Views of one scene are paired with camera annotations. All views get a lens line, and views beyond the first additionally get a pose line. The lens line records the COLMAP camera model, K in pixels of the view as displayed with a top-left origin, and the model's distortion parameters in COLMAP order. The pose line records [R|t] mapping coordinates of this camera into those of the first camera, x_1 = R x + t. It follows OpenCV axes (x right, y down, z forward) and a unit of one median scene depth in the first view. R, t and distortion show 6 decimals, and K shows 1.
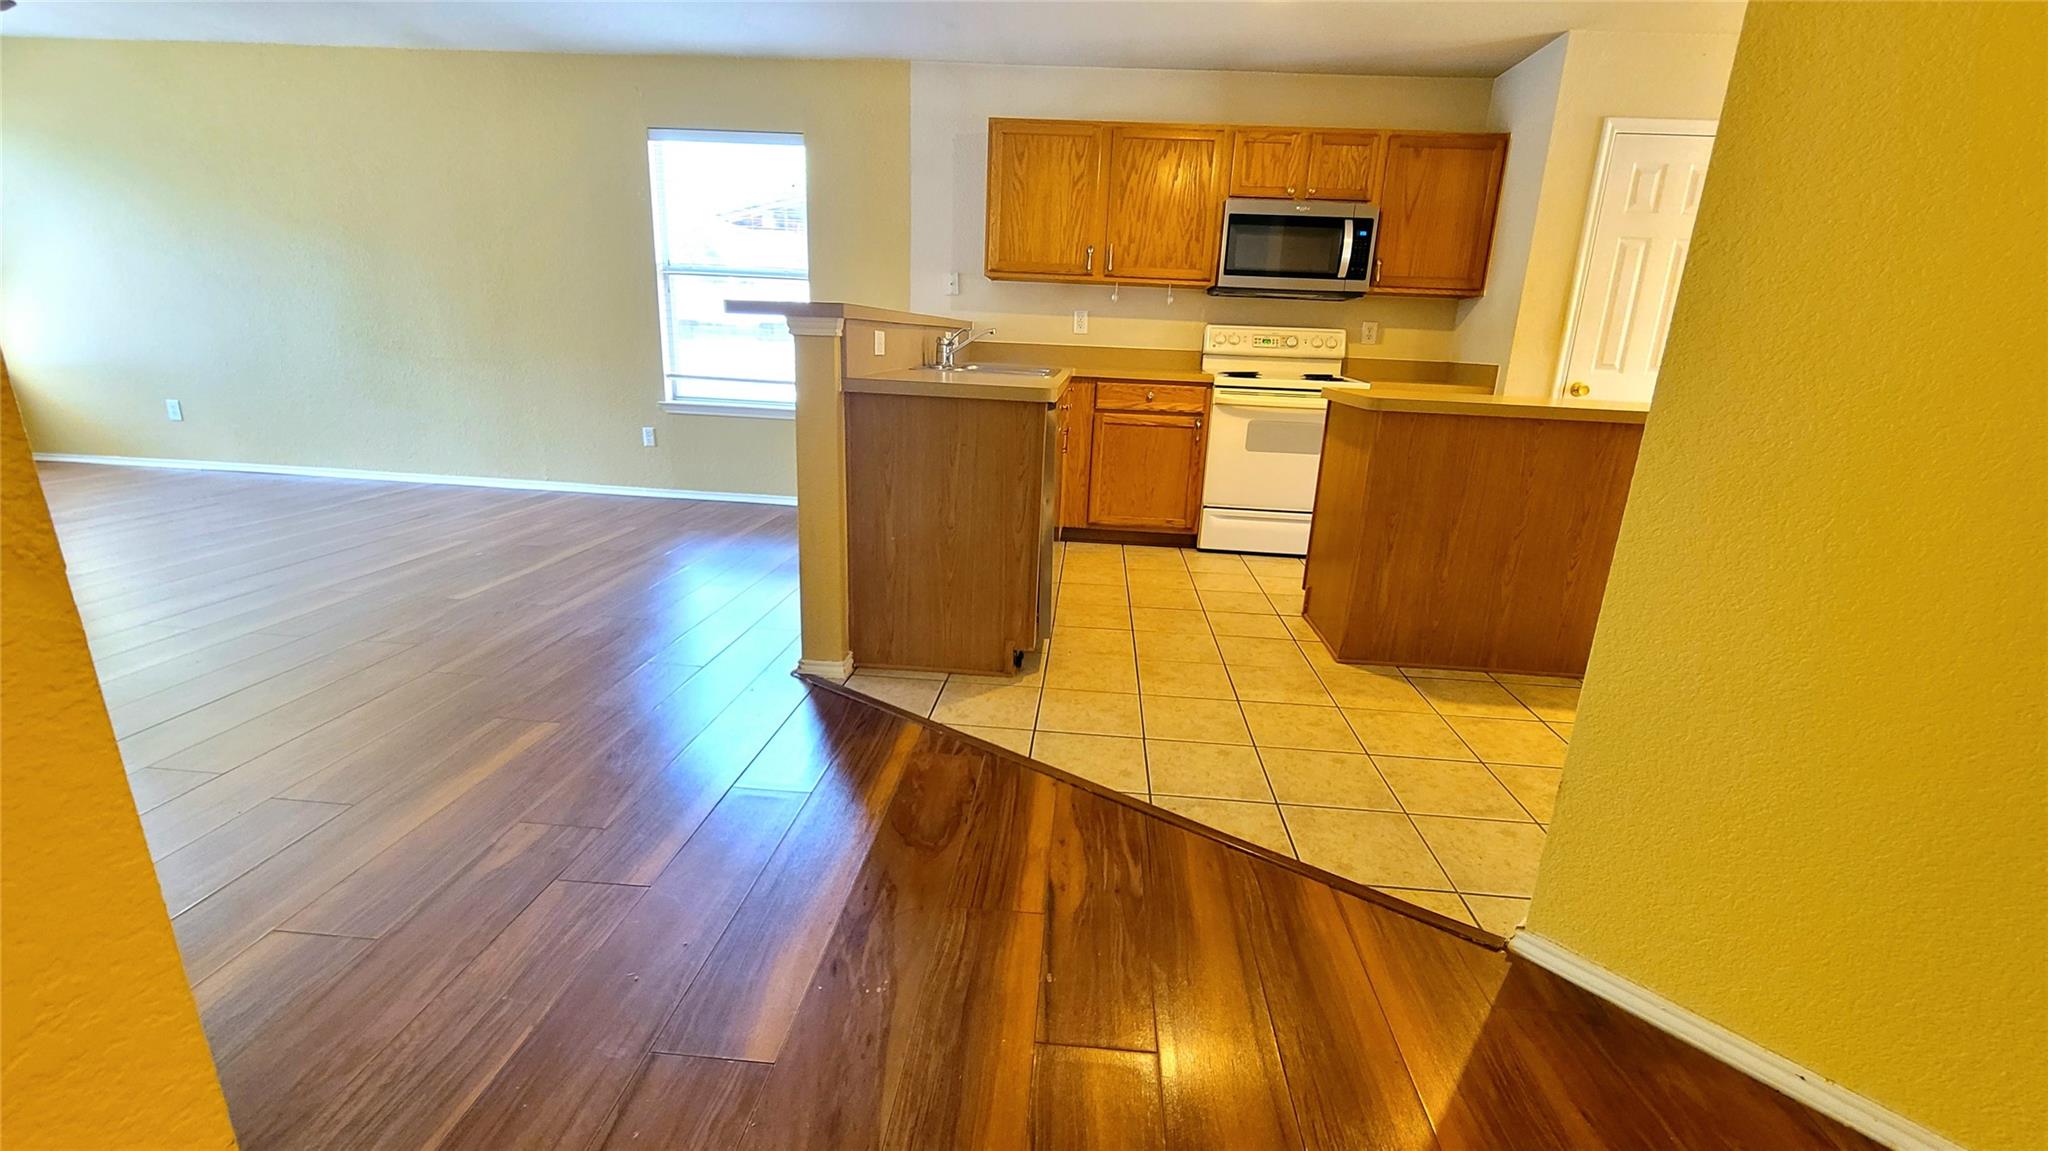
lens RADIAL K [[851.5, 0, 1038.6], [0, 851.5, 581.2], [0, 0, 1]] dist [-0.002400, -0.000286]
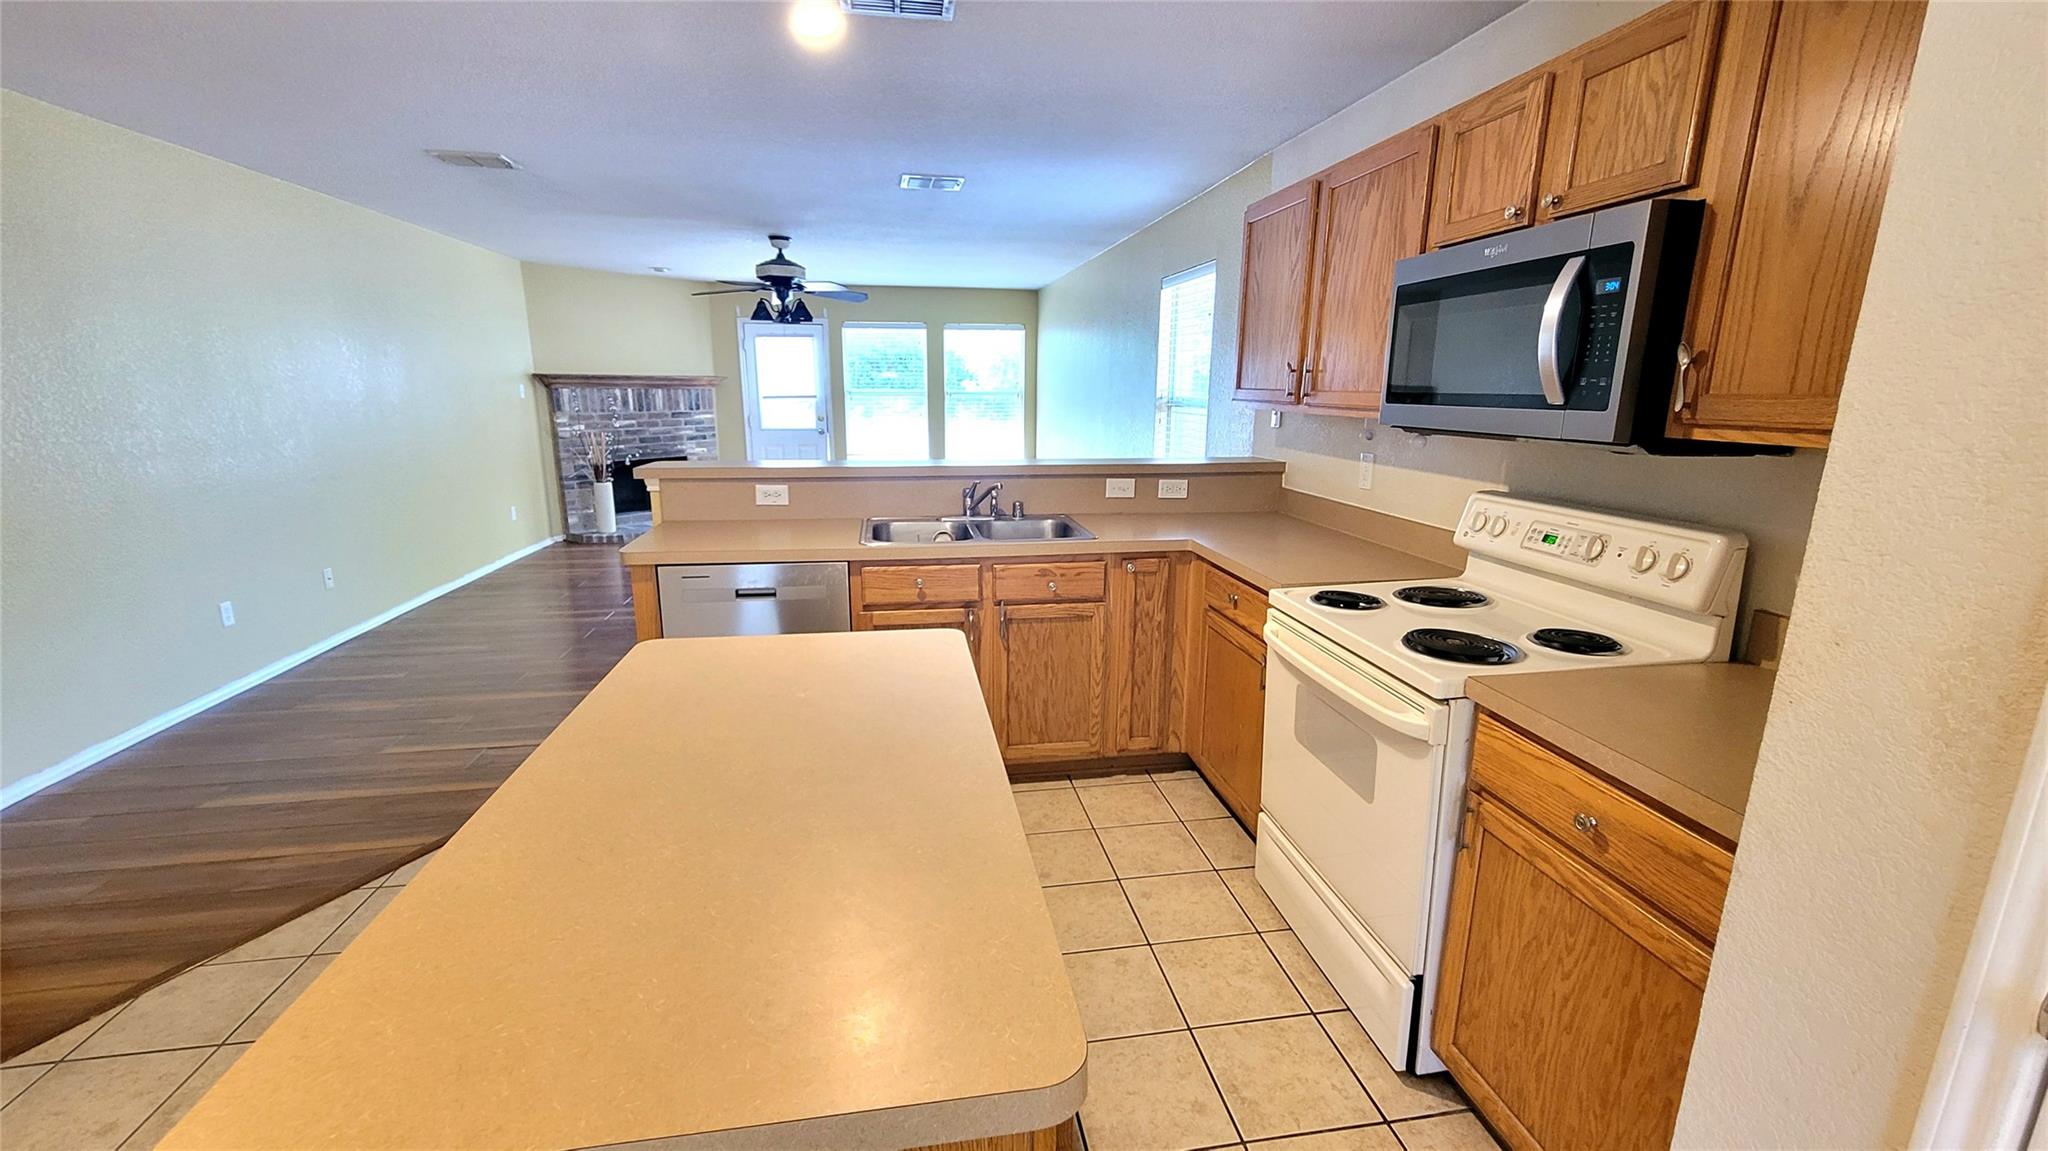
lens RADIAL K [[851.5, 0, 1038.6], [0, 851.5, 581.2], [0, 0, 1]] dist [-0.002400, -0.000286]
pose [[0.240602, 0.179336, -0.953913, 0.684489], [-0.267097, 0.957073, 0.112561, -0.262373], [0.933151, 0.227704, 0.278174, 0.695968]]
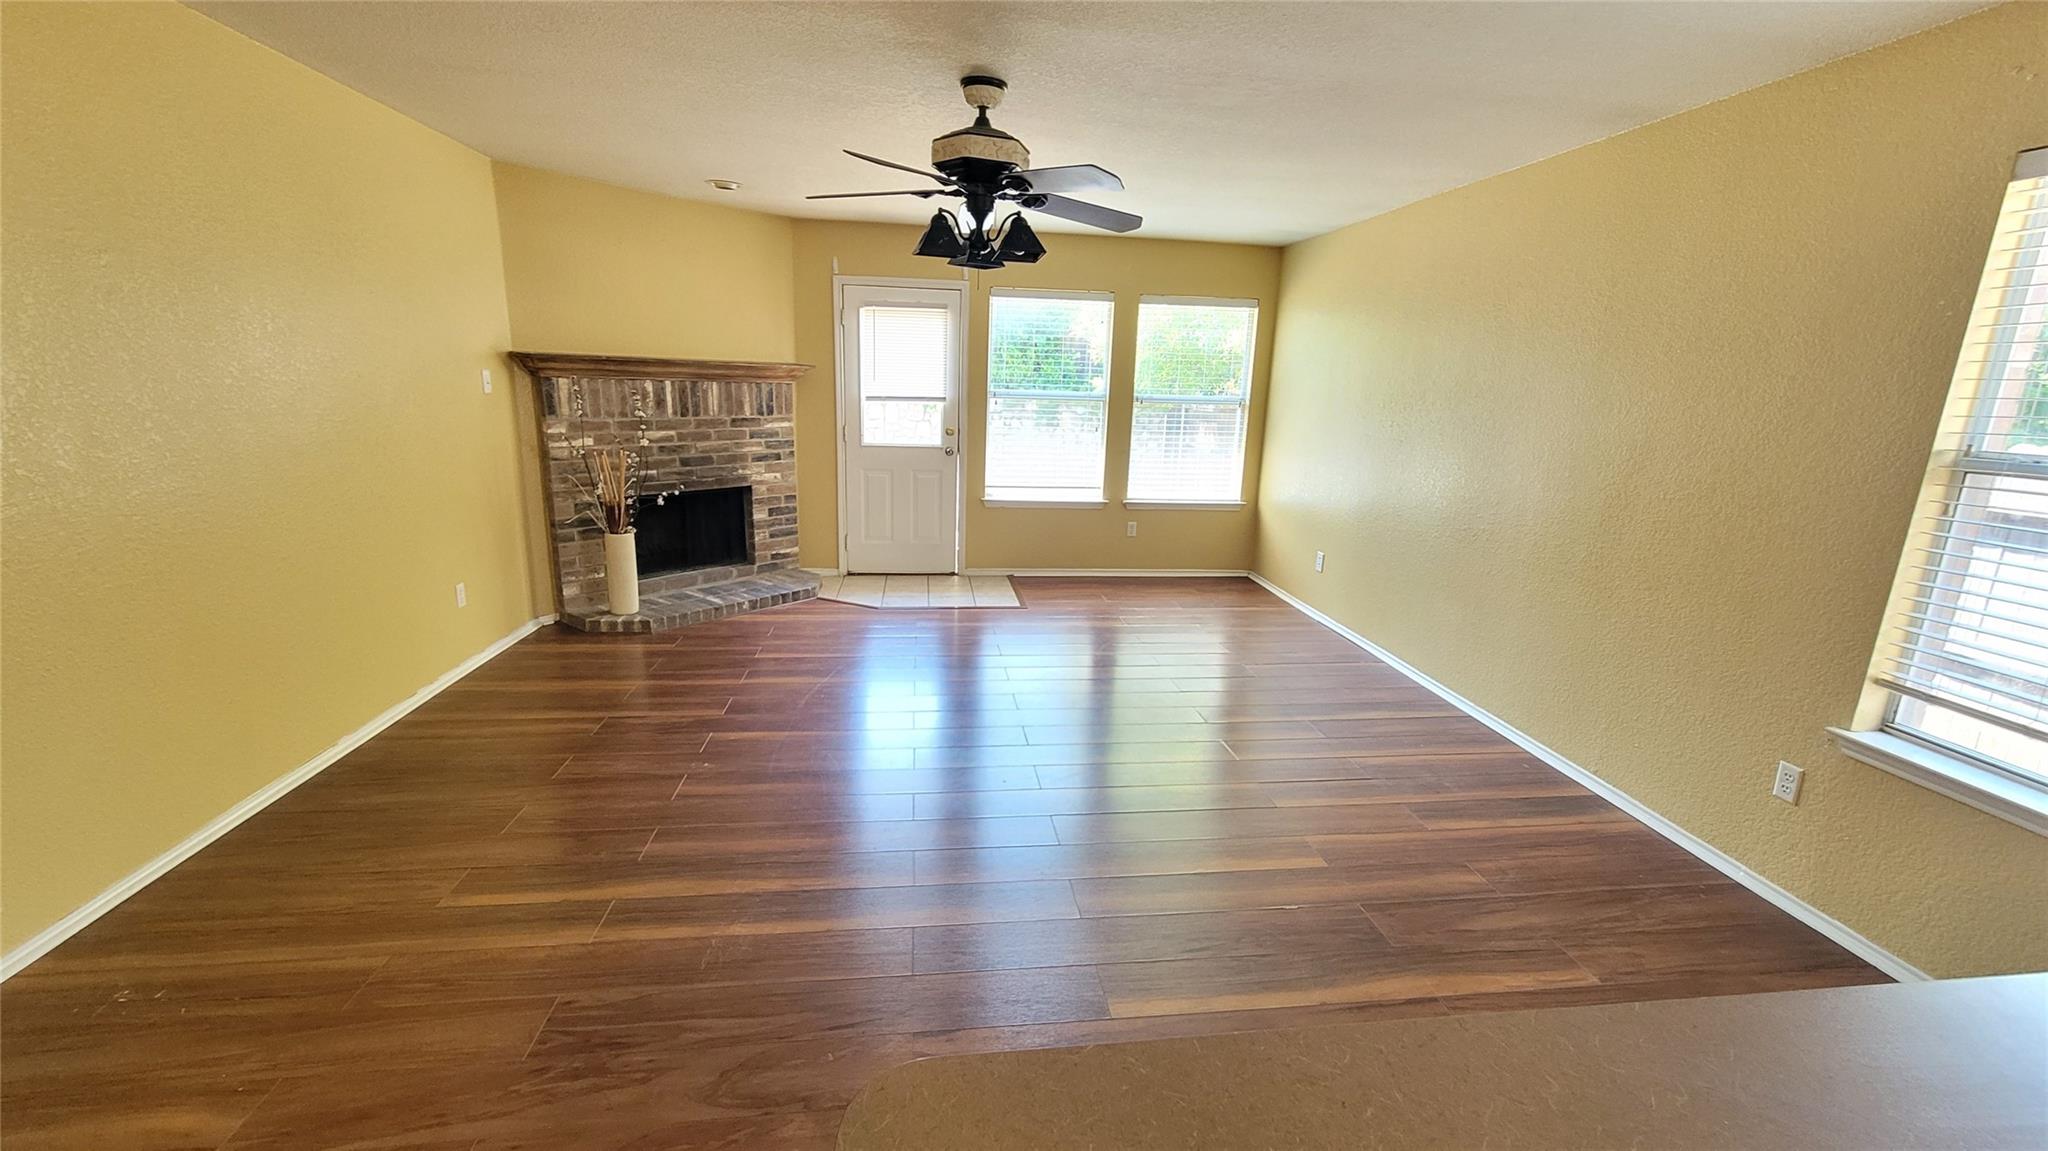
lens RADIAL K [[851.5, 0, 1038.6], [0, 851.5, 581.2], [0, 0, 1]] dist [-0.002400, -0.000286]
pose [[0.201505, 0.195517, -0.959775, -0.115722], [-0.298337, 0.945568, 0.129987, -0.259957], [0.932947, 0.260144, 0.248866, 0.536505]]
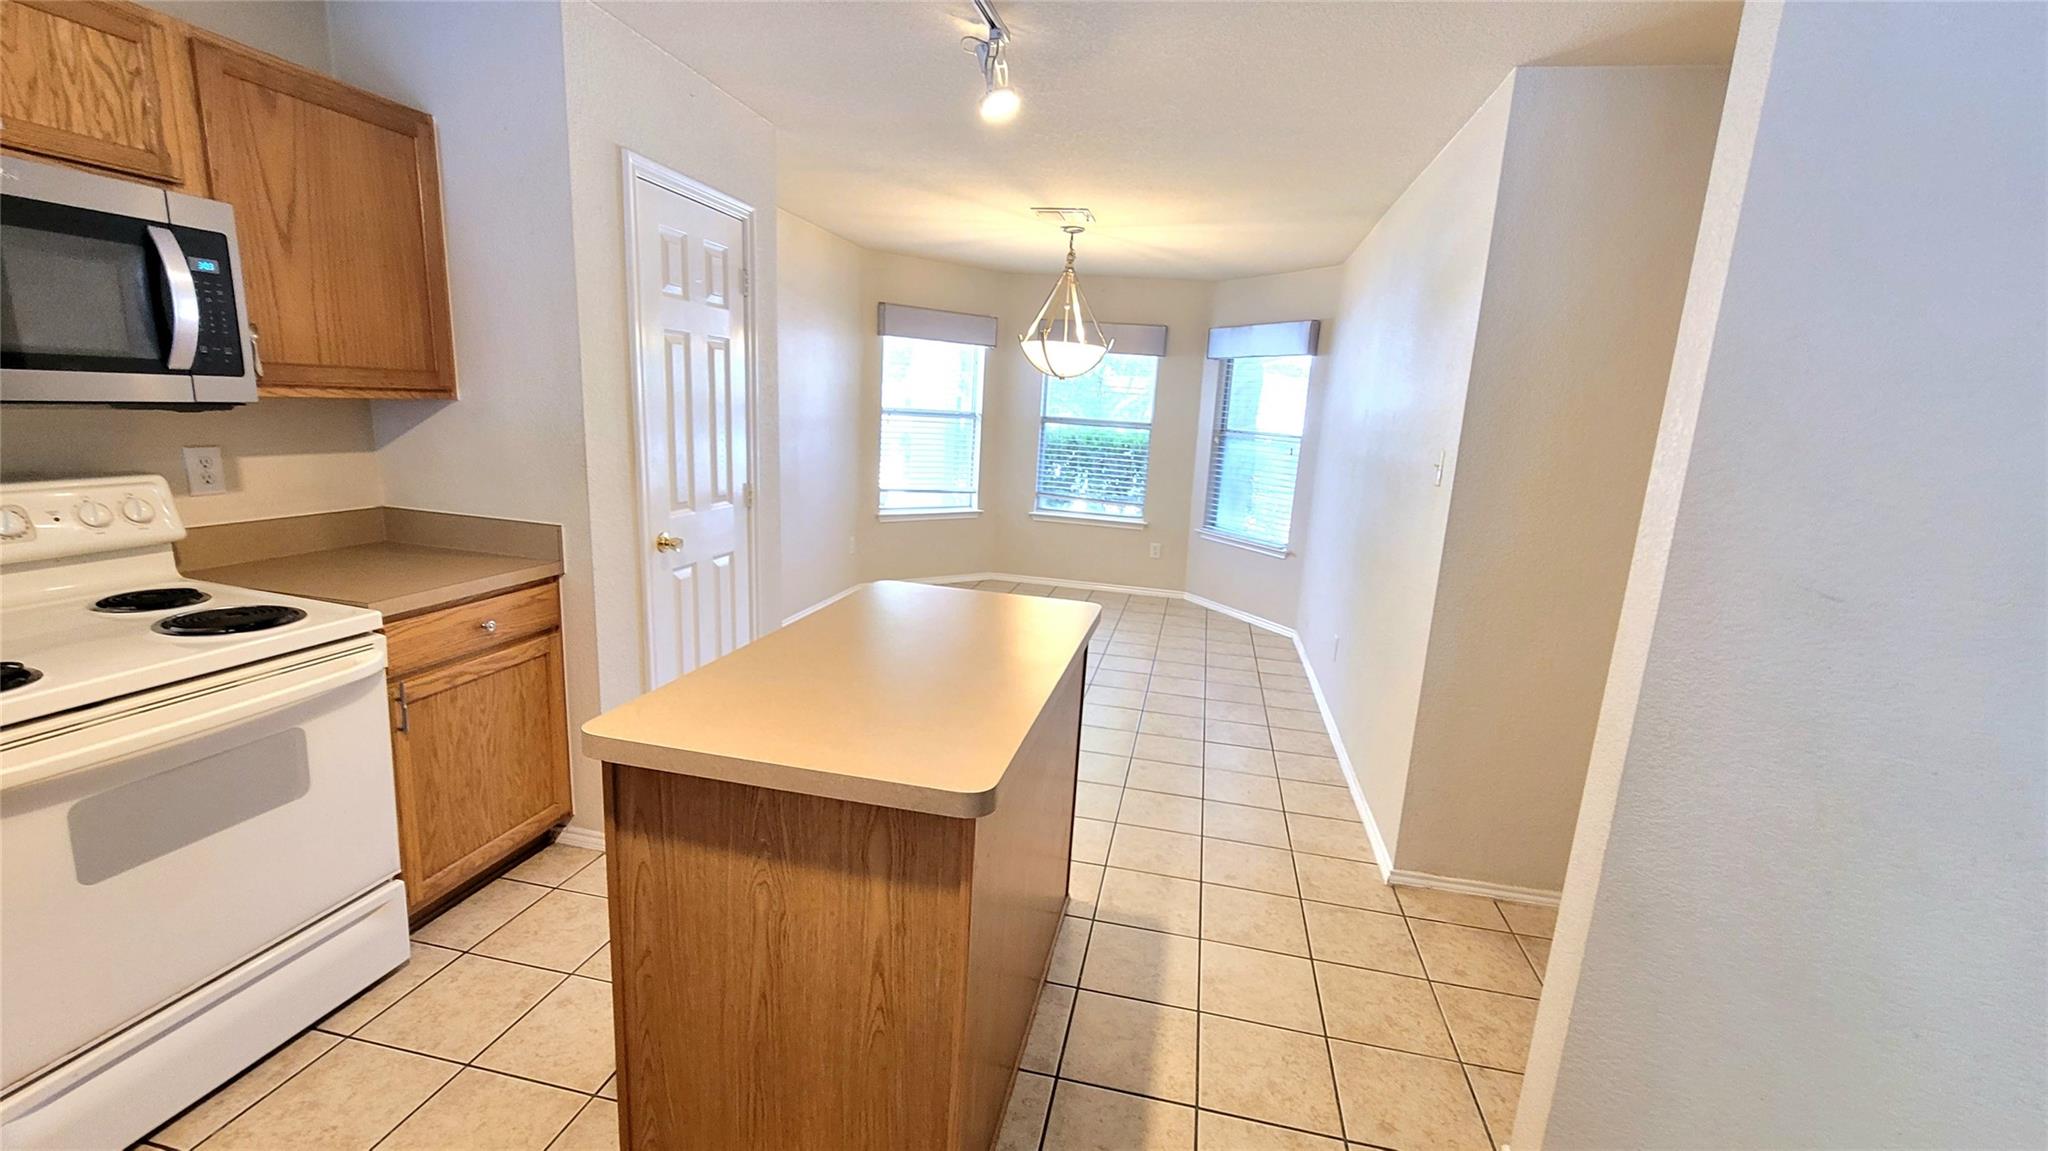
lens RADIAL K [[851.5, 0, 1038.6], [0, 851.5, 581.2], [0, 0, 1]] dist [-0.002400, -0.000286]
pose [[0.136088, -0.235388, 0.962327, 0.002614], [0.218954, 0.954489, 0.202508, -0.255499], [-0.966198, 0.183146, 0.181434, 0.557865]]
